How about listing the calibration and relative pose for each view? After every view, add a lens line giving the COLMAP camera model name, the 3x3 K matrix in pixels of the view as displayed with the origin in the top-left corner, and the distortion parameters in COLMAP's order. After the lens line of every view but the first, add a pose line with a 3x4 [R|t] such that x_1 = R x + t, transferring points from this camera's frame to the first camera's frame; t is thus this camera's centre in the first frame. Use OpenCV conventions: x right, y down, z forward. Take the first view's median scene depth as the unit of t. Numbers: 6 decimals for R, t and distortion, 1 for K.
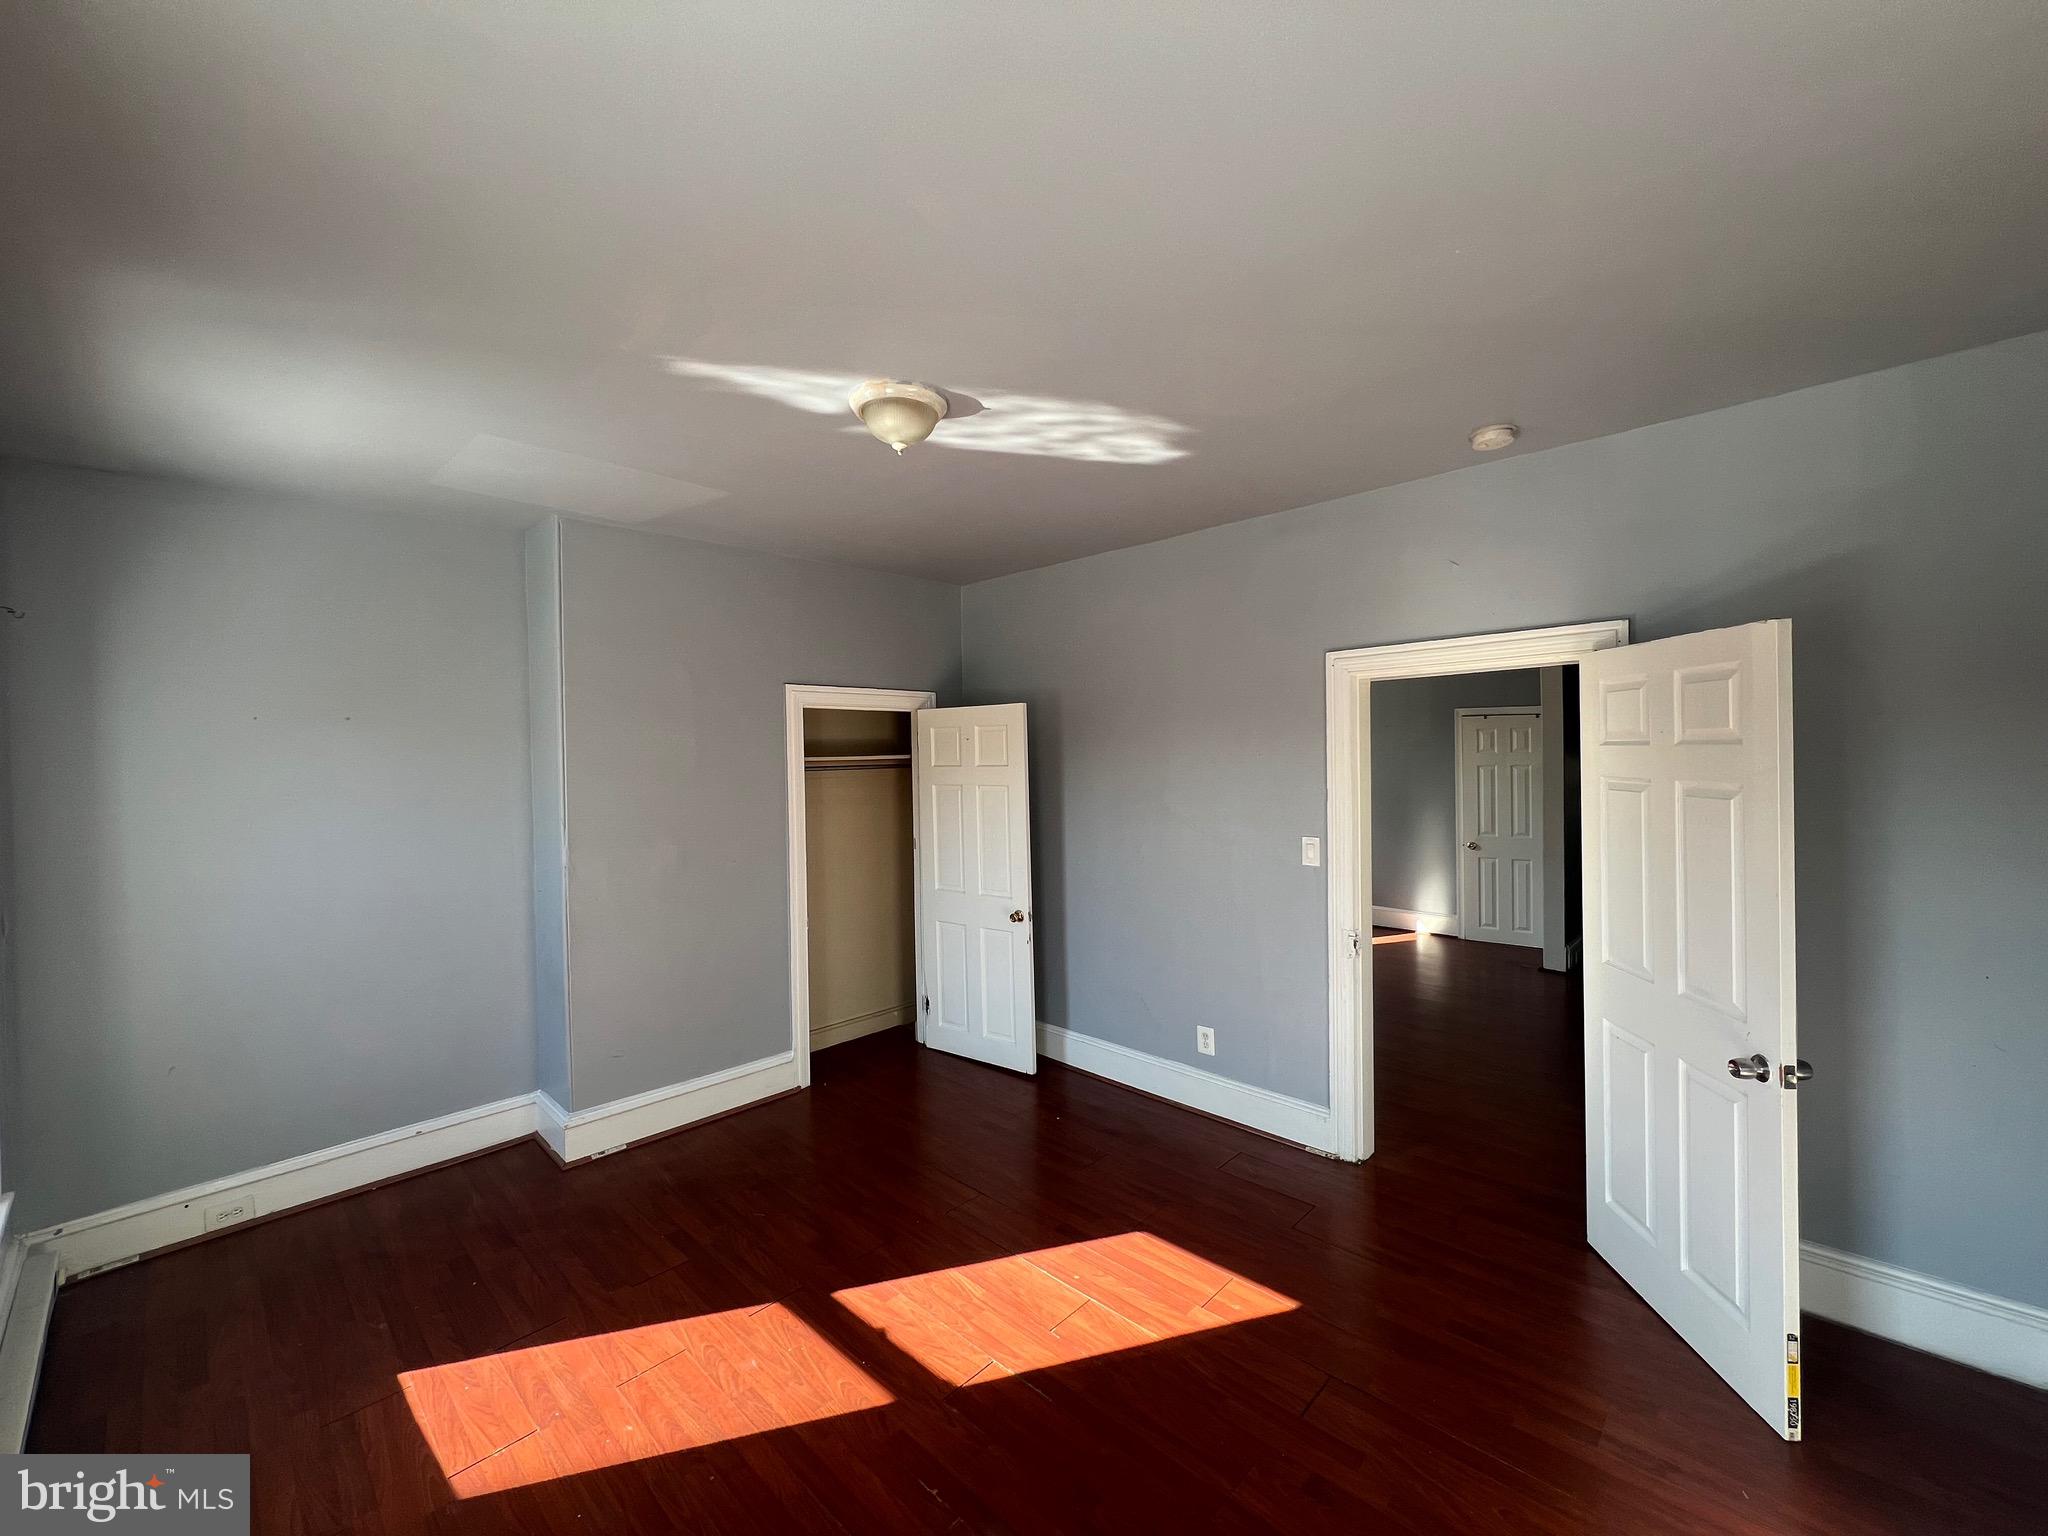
lens RADIAL K [[825.6, 0, 1016.3], [0, 825.6, 761.6], [0, 0, 1]] dist [0.000396, -0.000037]
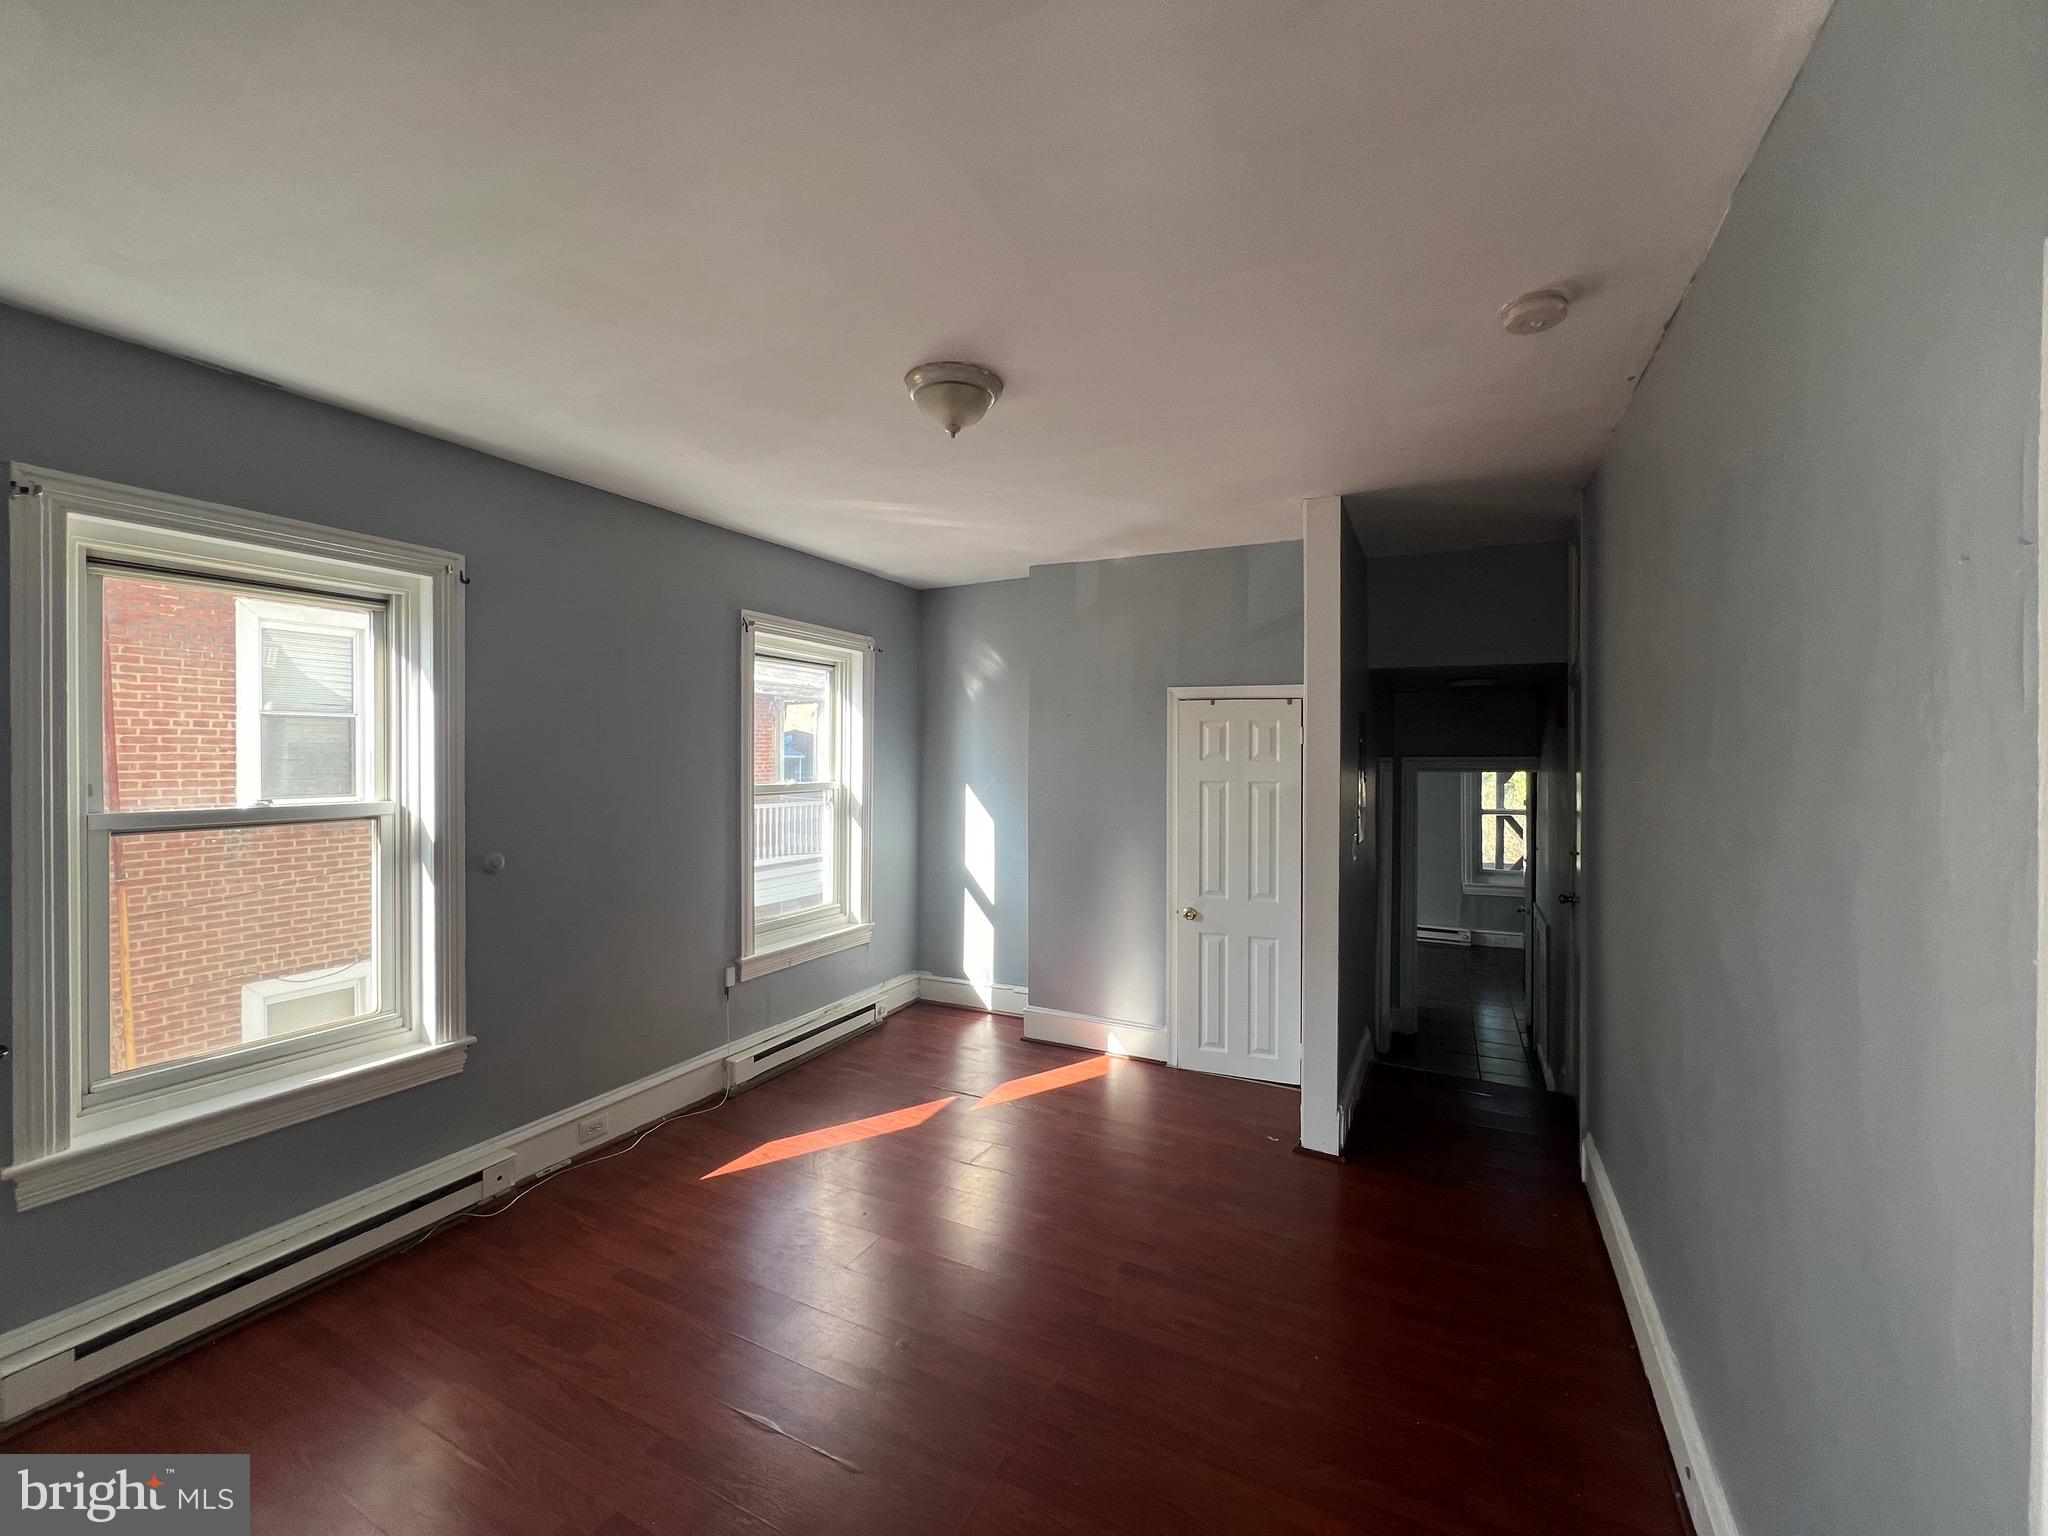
lens RADIAL K [[825.6, 0, 1024.5], [0, 825.6, 754.6], [0, 0, 1]] dist [0.000396, -0.000037]
pose [[0.950634, 0.012444, 0.310064, 0.252493], [-0.012642, 0.999919, -0.001372, -0.013106], [-0.310056, -0.002615, 0.950715, 0.472281]]
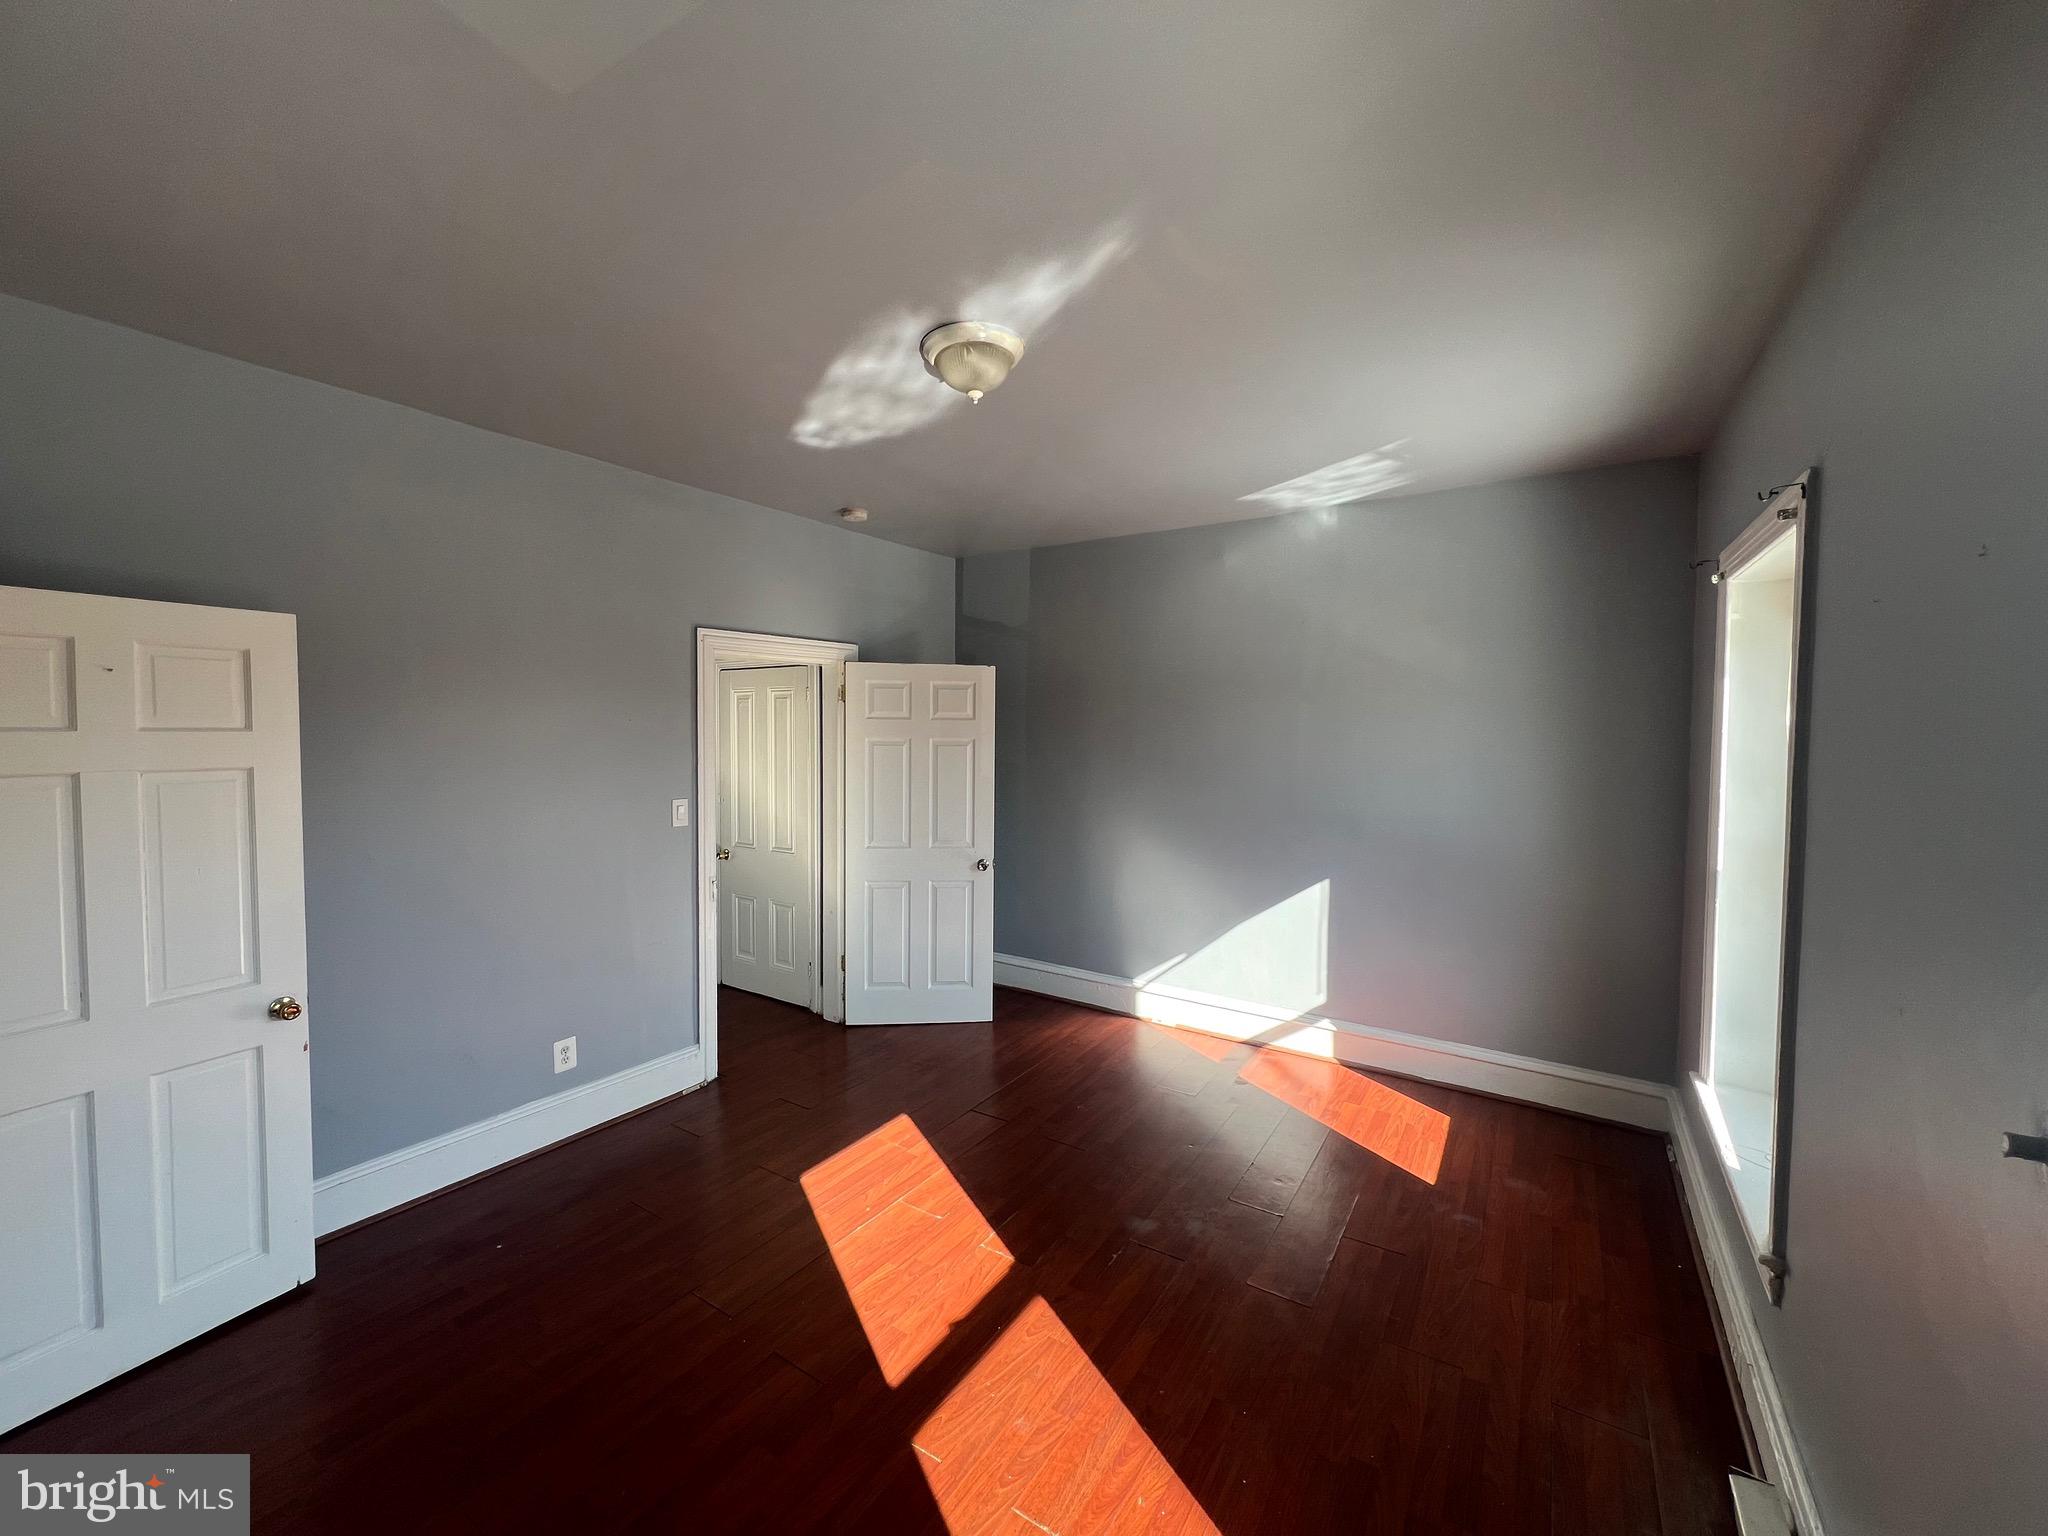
lens RADIAL K [[825.6, 0, 1021.9], [0, 825.6, 764.8], [0, 0, 1]] dist [0.000396, -0.000037]
pose [[-0.198438, -0.027852, 0.979718, -0.911393], [0.007885, 0.999518, 0.030011, 0.022726], [-0.980082, 0.013680, -0.198123, 0.930744]]
